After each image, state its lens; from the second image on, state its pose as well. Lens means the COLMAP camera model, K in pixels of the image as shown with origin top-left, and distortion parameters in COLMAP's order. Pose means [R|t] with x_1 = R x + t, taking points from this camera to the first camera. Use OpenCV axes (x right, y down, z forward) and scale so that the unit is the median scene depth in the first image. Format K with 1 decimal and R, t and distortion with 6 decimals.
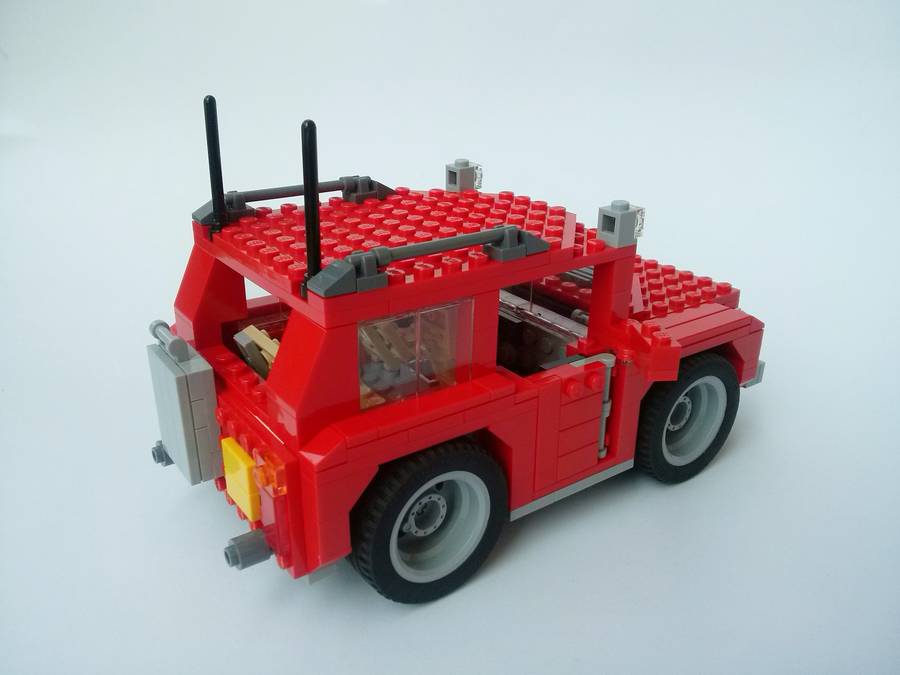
lens RADIAL K [[797.2, 0, 450.4], [0, 797.2, 336.2], [0, 0, 1]] dist [0.001946, -0.003173]
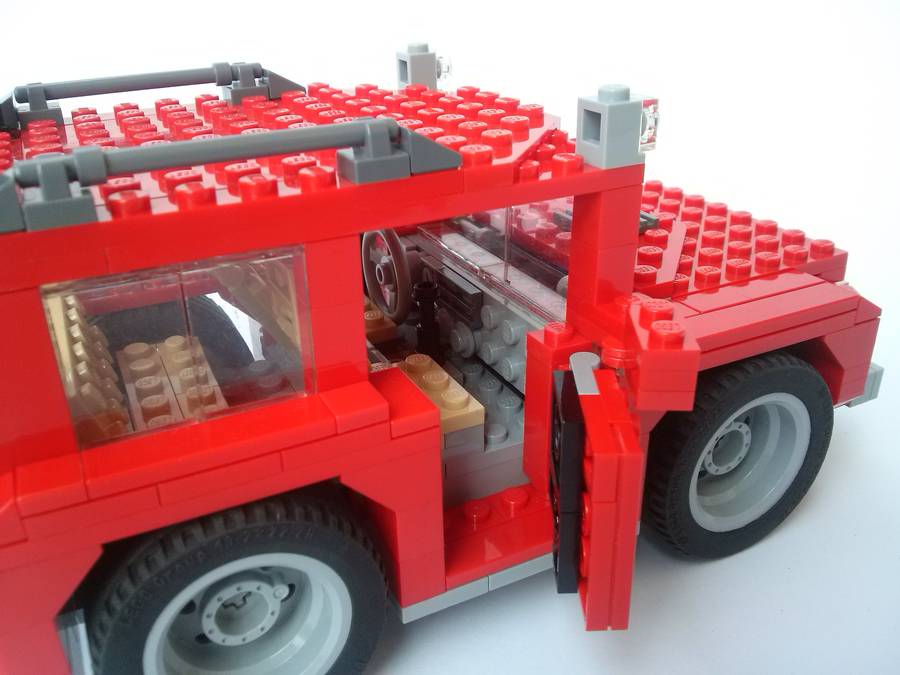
lens RADIAL K [[807.3, 0, 449.2], [0, 807.3, 339.1], [0, 0, 1]] dist [0.002078, -0.022041]
pose [[0.987747, 0.044676, -0.149534, 0.167392], [-0.036403, 0.997675, 0.057615, -0.016656], [0.151760, -0.051465, 0.987077, 0.360134]]
